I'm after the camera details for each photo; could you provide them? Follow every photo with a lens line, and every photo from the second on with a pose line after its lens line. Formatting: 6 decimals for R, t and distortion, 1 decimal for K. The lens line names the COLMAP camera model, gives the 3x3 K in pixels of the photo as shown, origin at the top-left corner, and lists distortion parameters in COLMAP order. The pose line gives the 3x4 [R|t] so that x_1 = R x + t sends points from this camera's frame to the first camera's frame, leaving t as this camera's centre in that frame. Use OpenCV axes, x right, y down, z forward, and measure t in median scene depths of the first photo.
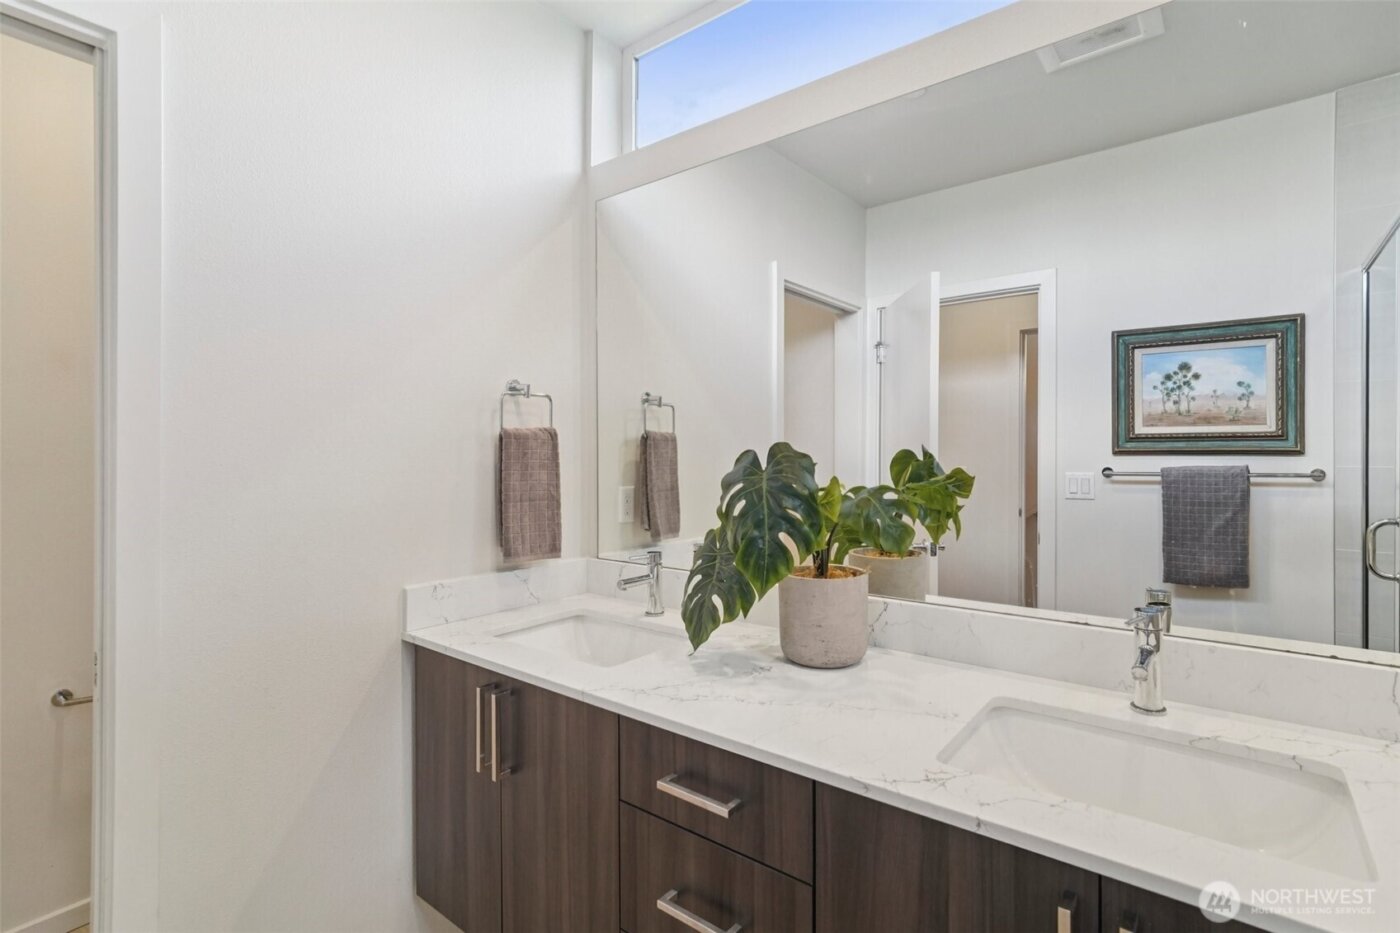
lens RADIAL K [[676.1, 0, 697.6], [0, 676.1, 448.9], [0, 0, 1]] dist [-0.000328, -0.000291]
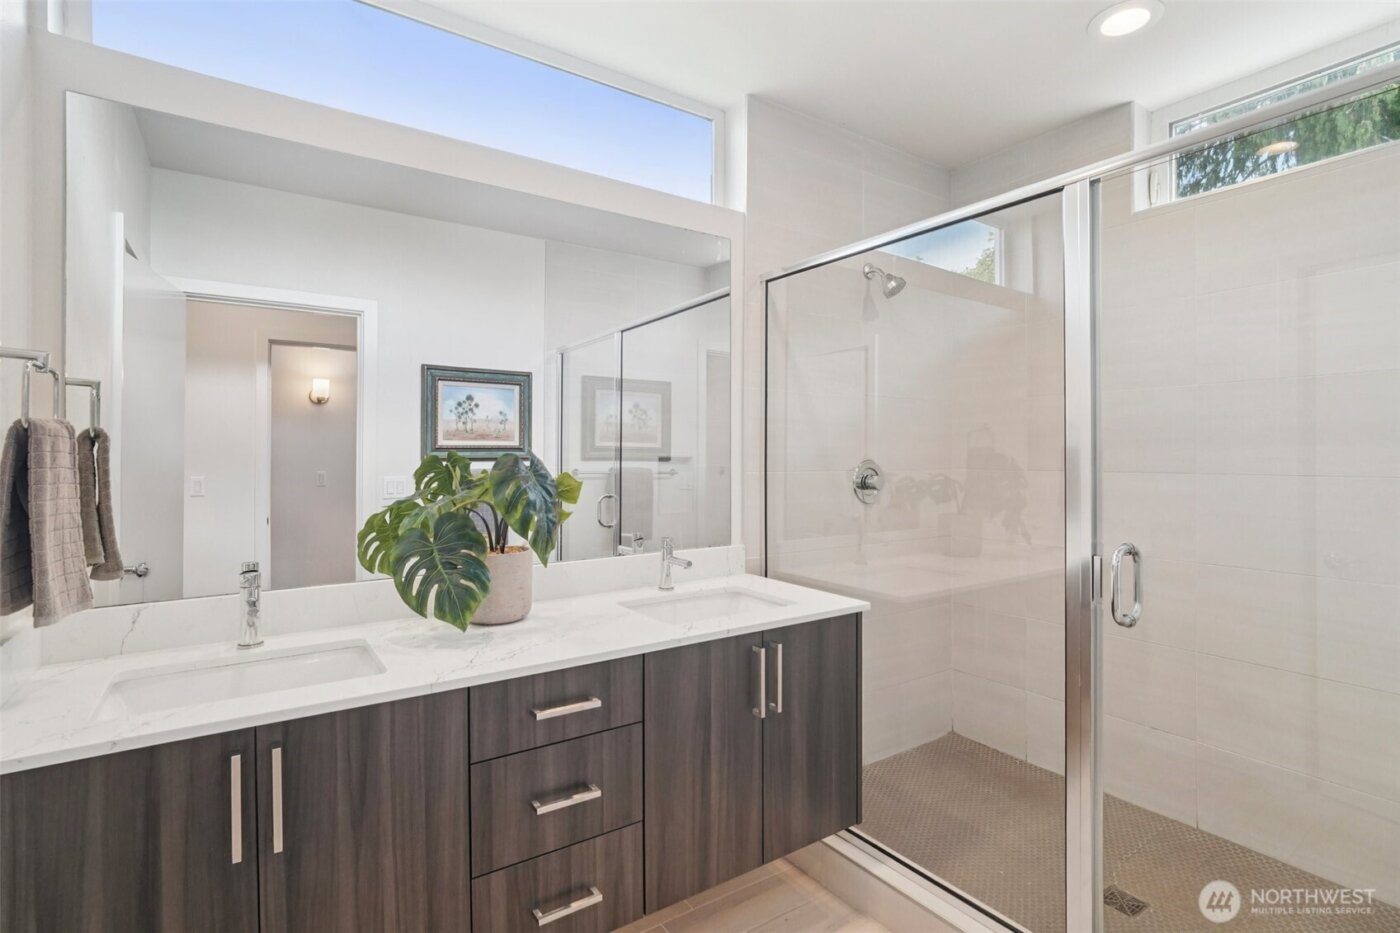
lens RADIAL K [[686.0, 0, 694.1], [0, 686.0, 457.8], [0, 0, 1]] dist [-0.000325, -0.000464]
pose [[0.299241, 0.003492, 0.954171, -0.488054], [-0.001312, 0.999994, -0.003248, 0.005789], [-0.954177, -0.000280, 0.299244, 0.136470]]
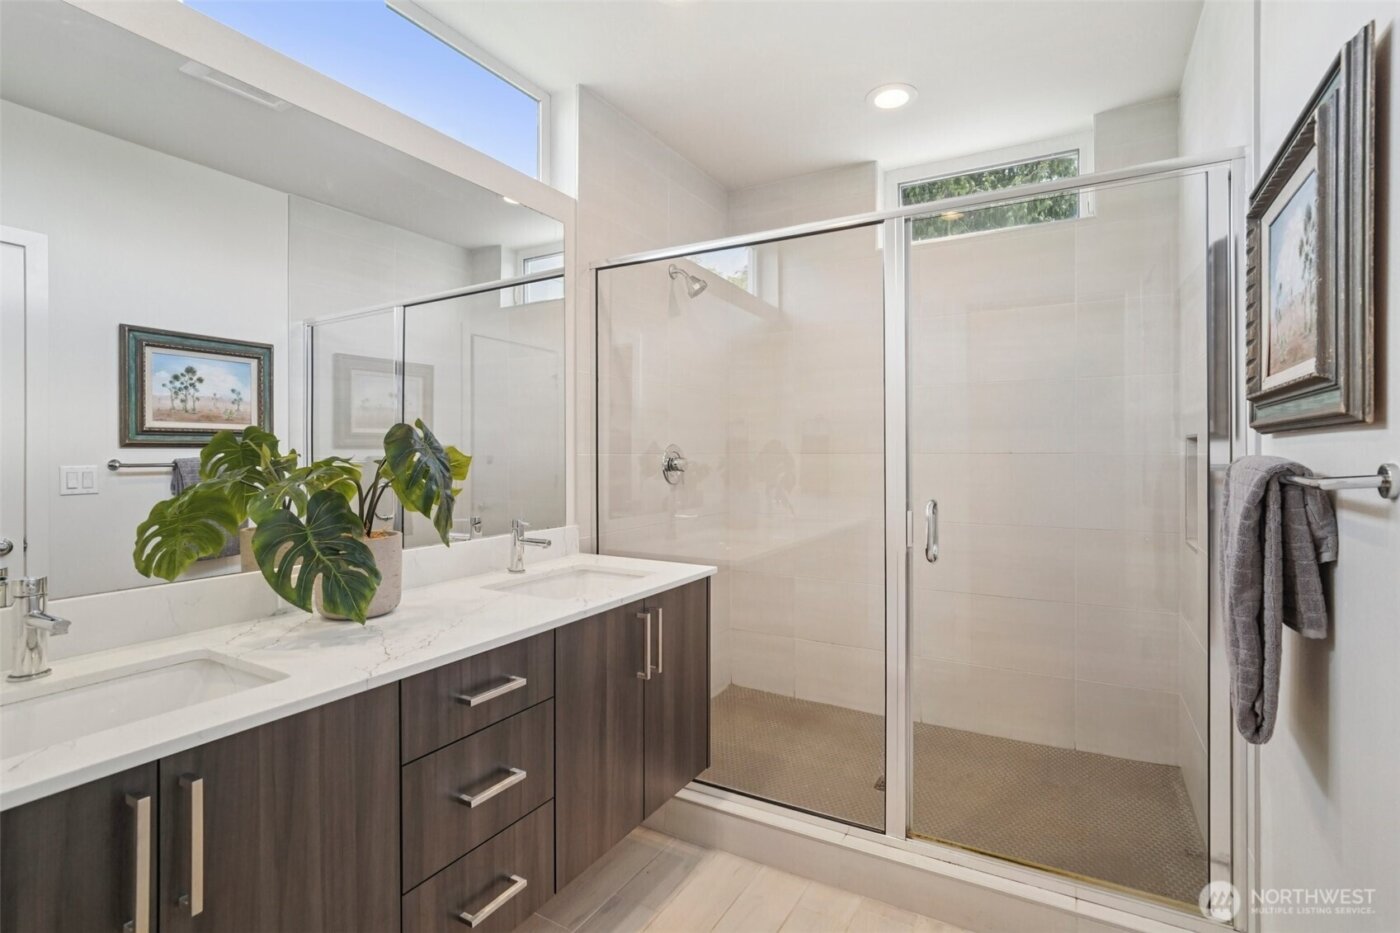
lens RADIAL K [[668.8, 0, 695.9], [0, 668.8, 455.7], [0, 0, 1]] dist [-0.000446, 0.000503]
pose [[-0.143526, 0.004072, 0.989638, -0.518180], [0.001785, 0.999991, -0.003856, 0.028433], [-0.989645, 0.001213, -0.143532, 0.317729]]
